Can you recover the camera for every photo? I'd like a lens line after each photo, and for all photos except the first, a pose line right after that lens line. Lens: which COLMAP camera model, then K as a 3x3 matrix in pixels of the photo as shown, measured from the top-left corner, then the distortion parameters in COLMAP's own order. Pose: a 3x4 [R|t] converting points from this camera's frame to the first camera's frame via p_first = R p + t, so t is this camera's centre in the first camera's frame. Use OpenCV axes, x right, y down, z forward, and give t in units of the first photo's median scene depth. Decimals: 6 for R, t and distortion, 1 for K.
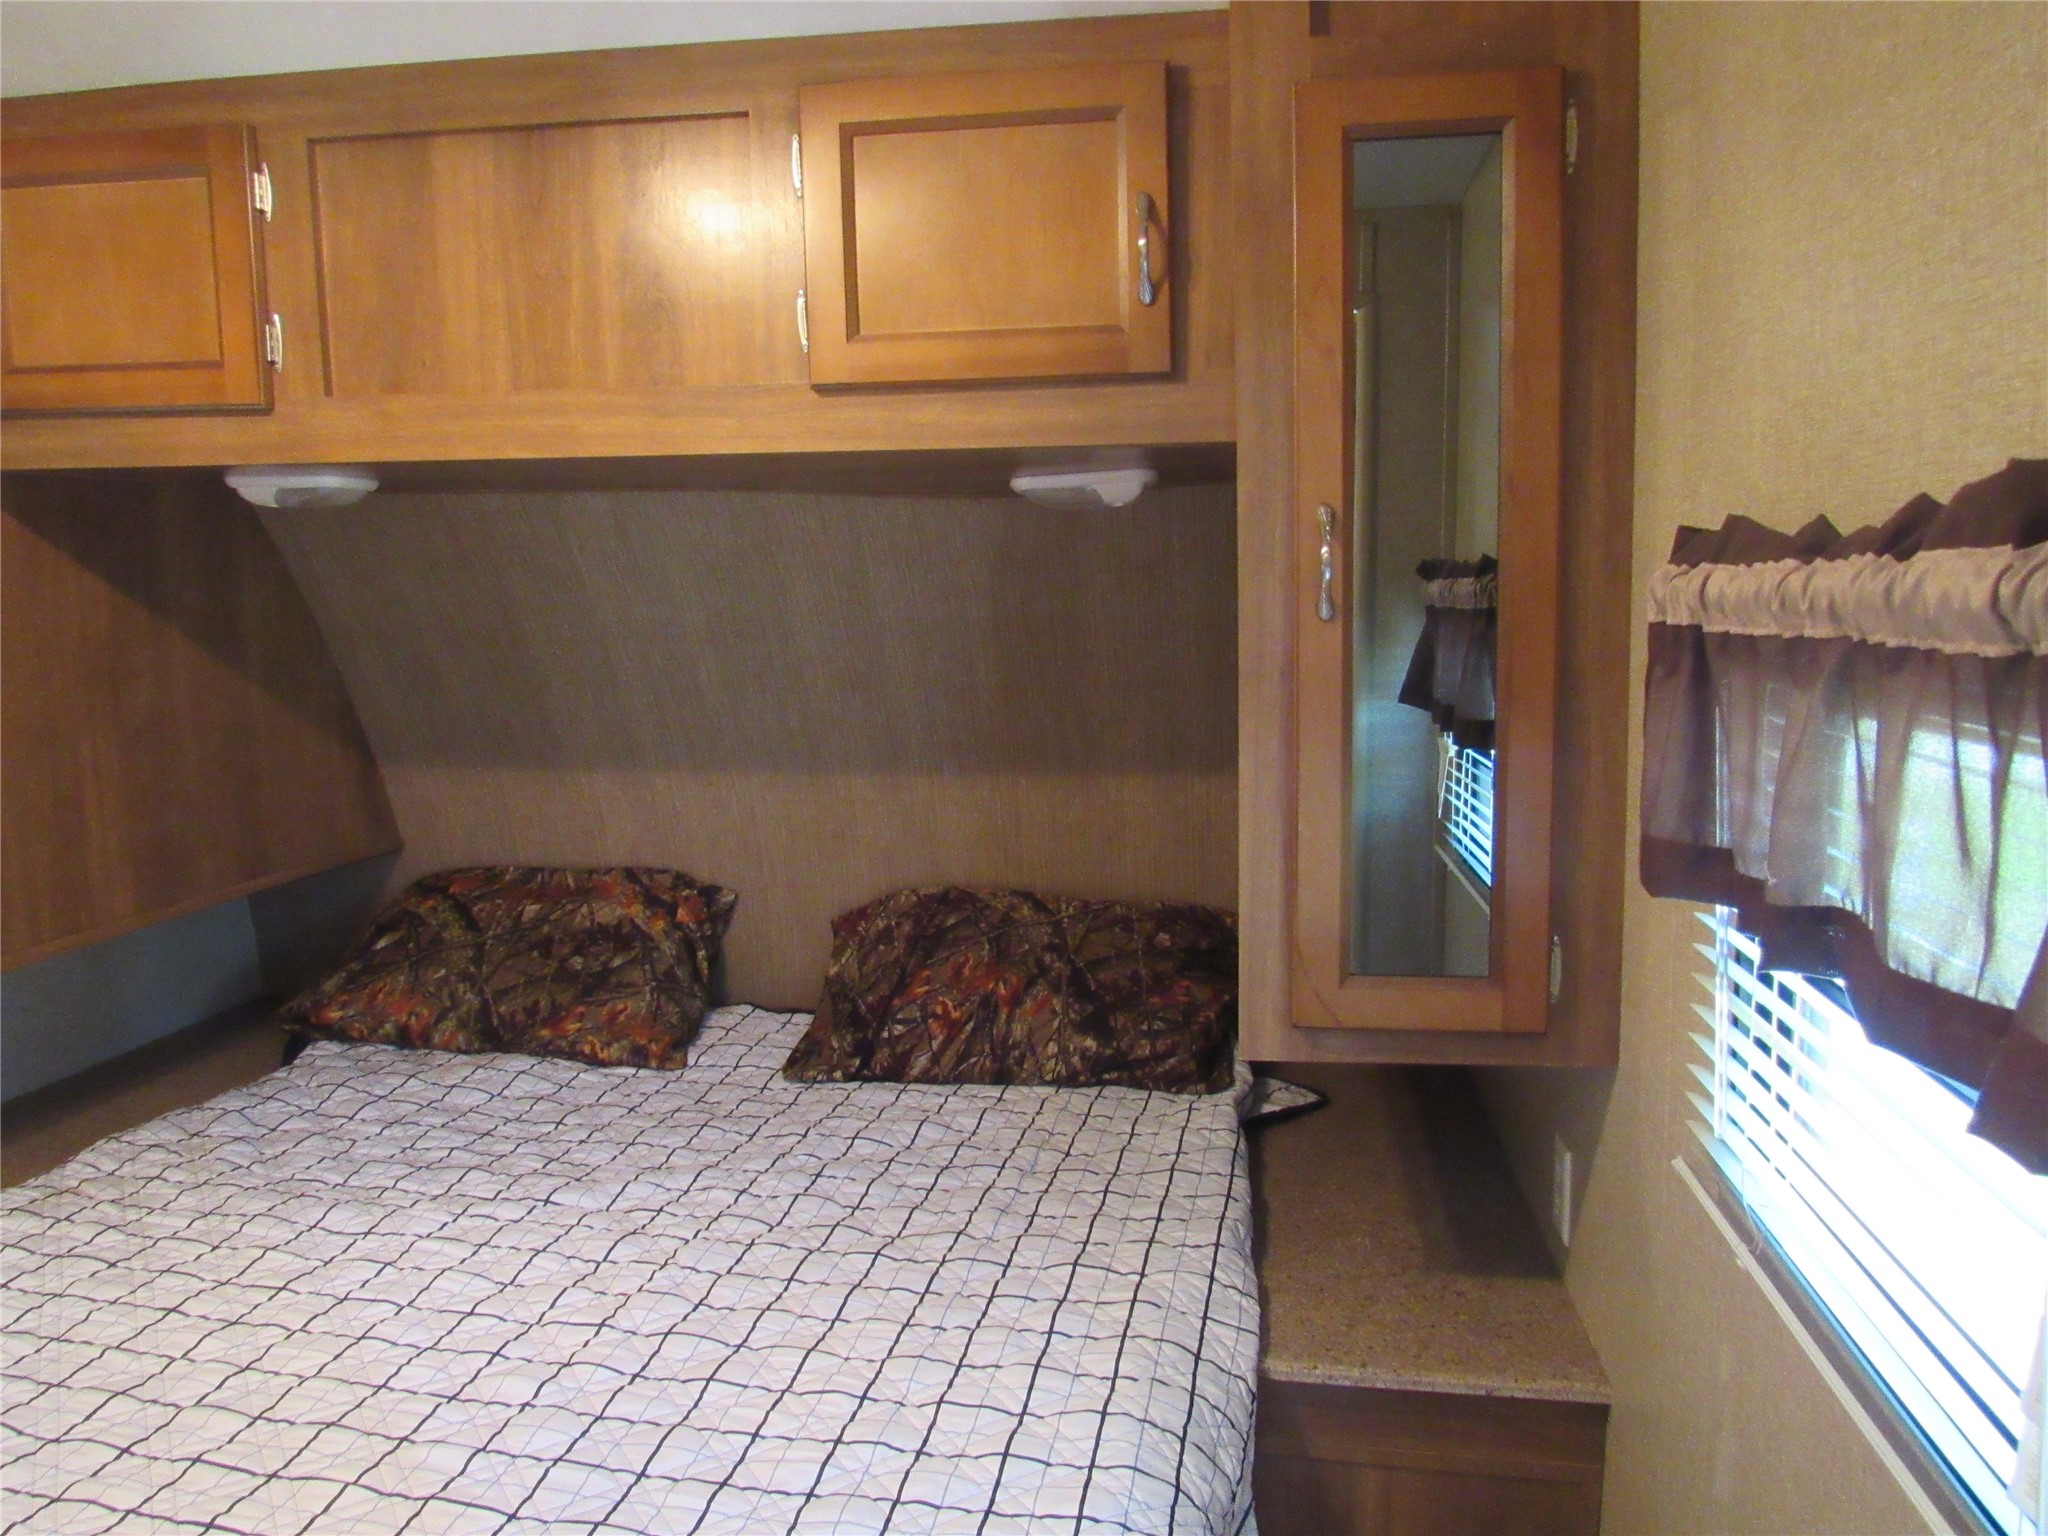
lens RADIAL K [[1458.1, 0, 1038.9], [0, 1458.1, 770.0], [0, 0, 1]] dist [-0.029651, 0.010331]
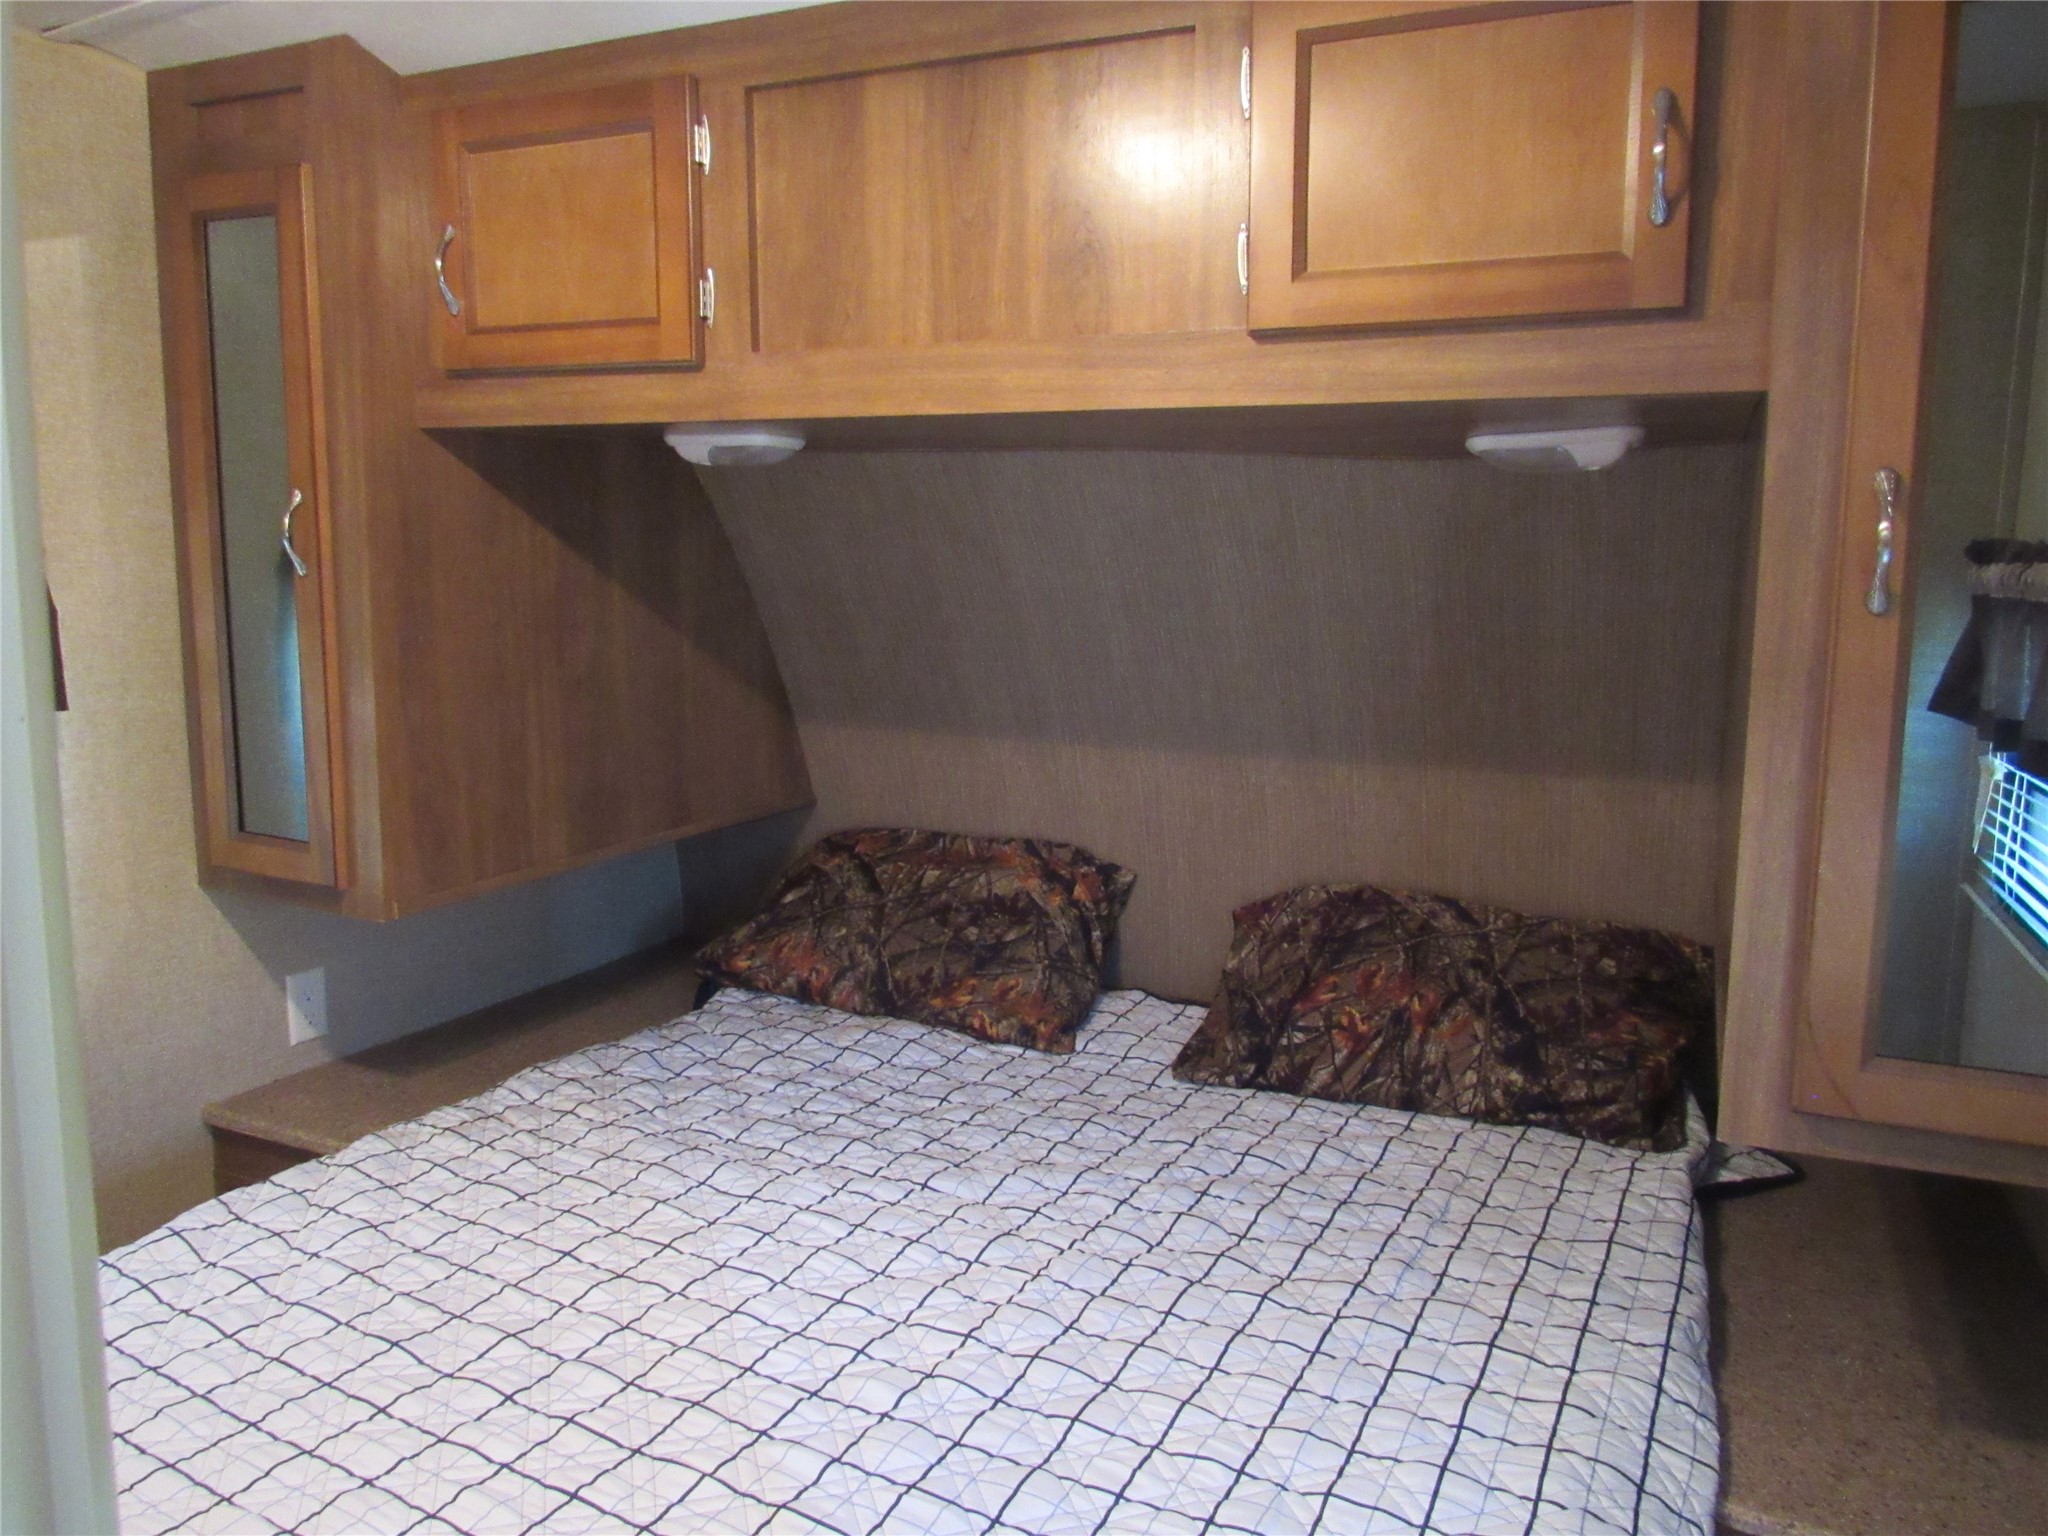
lens RADIAL K [[1458.1, 0, 1028.3], [0, 1458.1, 767.1], [0, 0, 1]] dist [-0.029651, 0.010331]
pose [[0.958759, 0.060417, -0.277723, -0.021528], [-0.054477, 0.998092, 0.029064, -0.015077], [0.278949, -0.012736, 0.960221, 0.097913]]
